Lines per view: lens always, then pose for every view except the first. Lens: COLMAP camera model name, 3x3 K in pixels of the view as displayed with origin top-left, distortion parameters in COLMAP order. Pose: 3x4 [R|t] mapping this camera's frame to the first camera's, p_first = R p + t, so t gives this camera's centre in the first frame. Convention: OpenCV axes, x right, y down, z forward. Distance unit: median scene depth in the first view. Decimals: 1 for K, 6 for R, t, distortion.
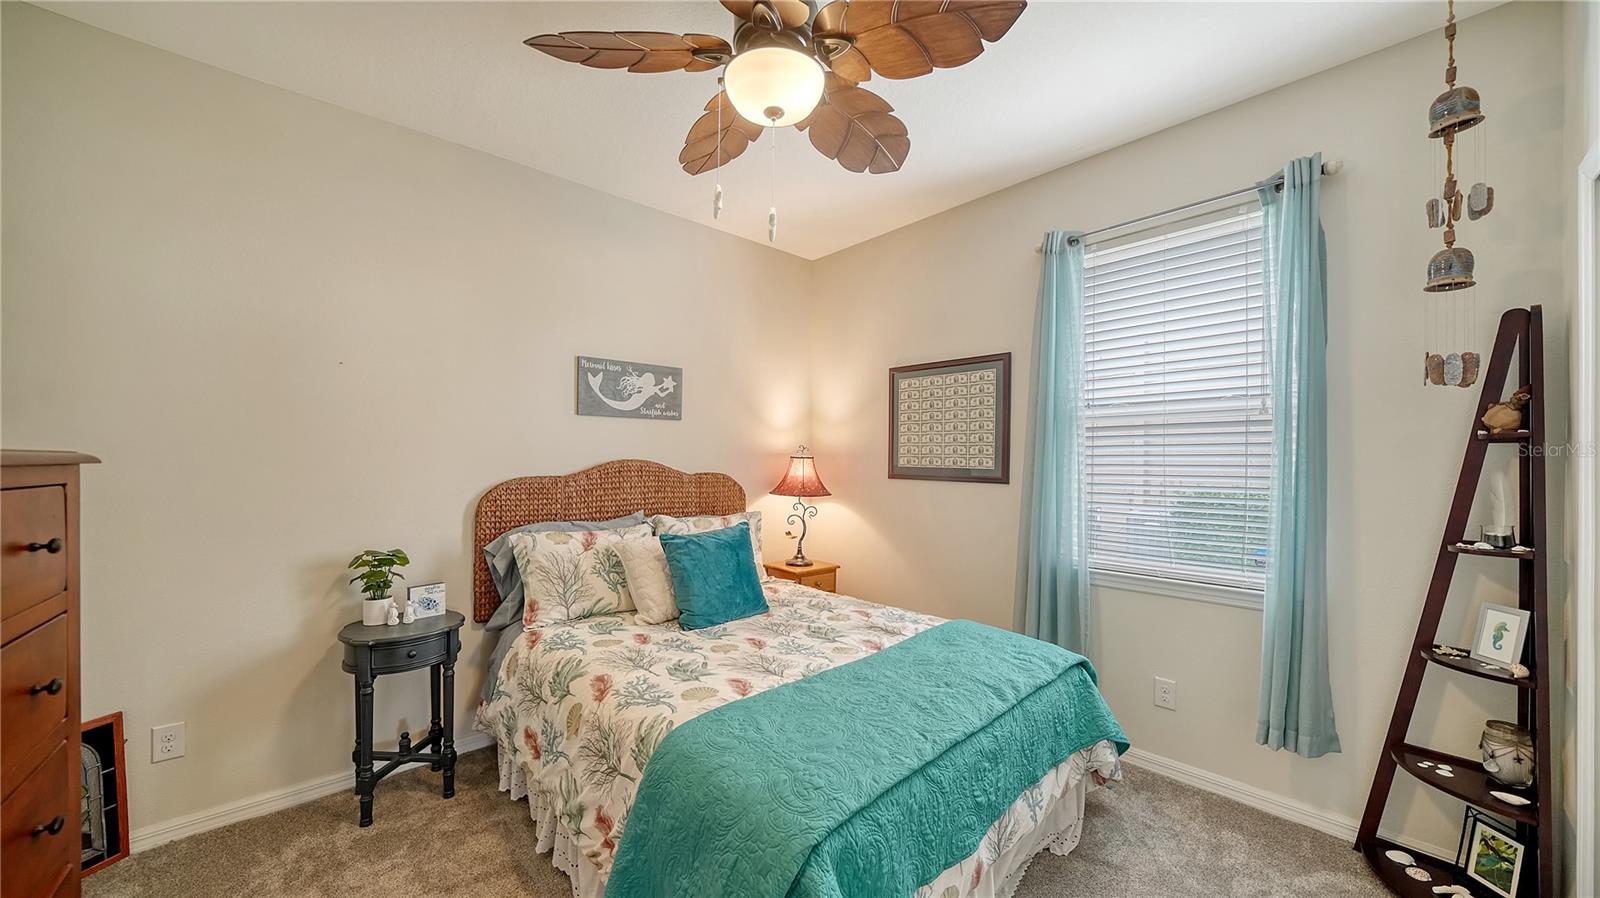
lens RADIAL K [[566.3, 0, 792.6], [0, 566.3, 459.2], [0, 0, 1]] dist [-0.014439, -0.000049]
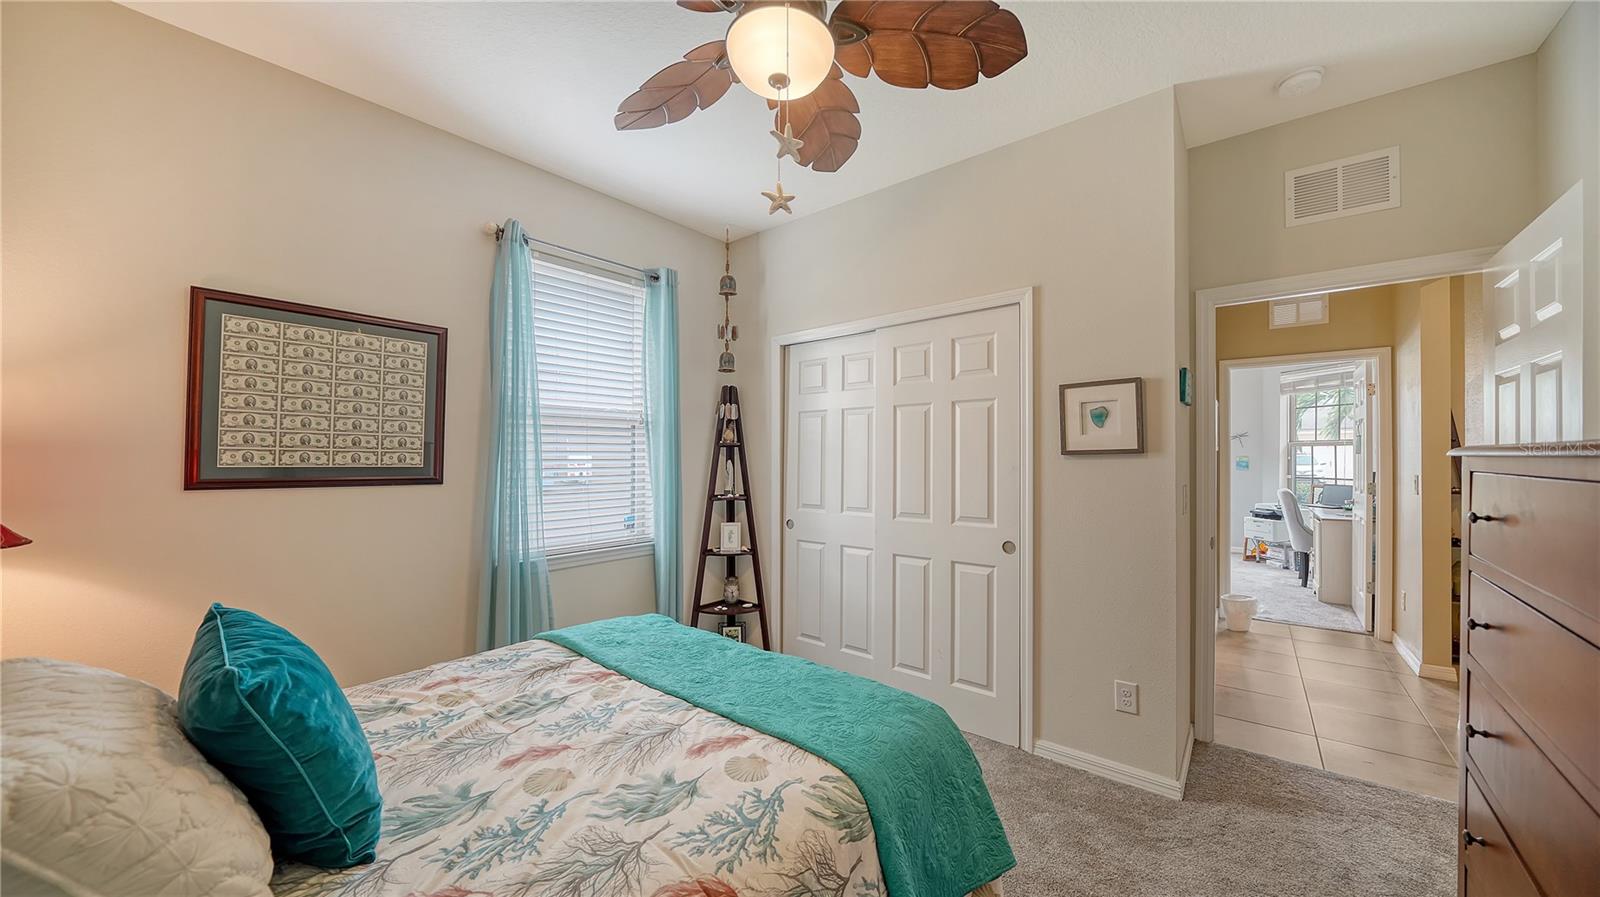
lens RADIAL K [[566.3, 0, 792.6], [0, 566.3, 458.7], [0, 0, 1]] dist [-0.014439, -0.000049]
pose [[-0.149699, -0.008265, 0.988697, -0.663469], [-0.001381, 0.999966, 0.008150, -0.001452], [-0.988731, -0.000146, -0.149705, 0.766554]]
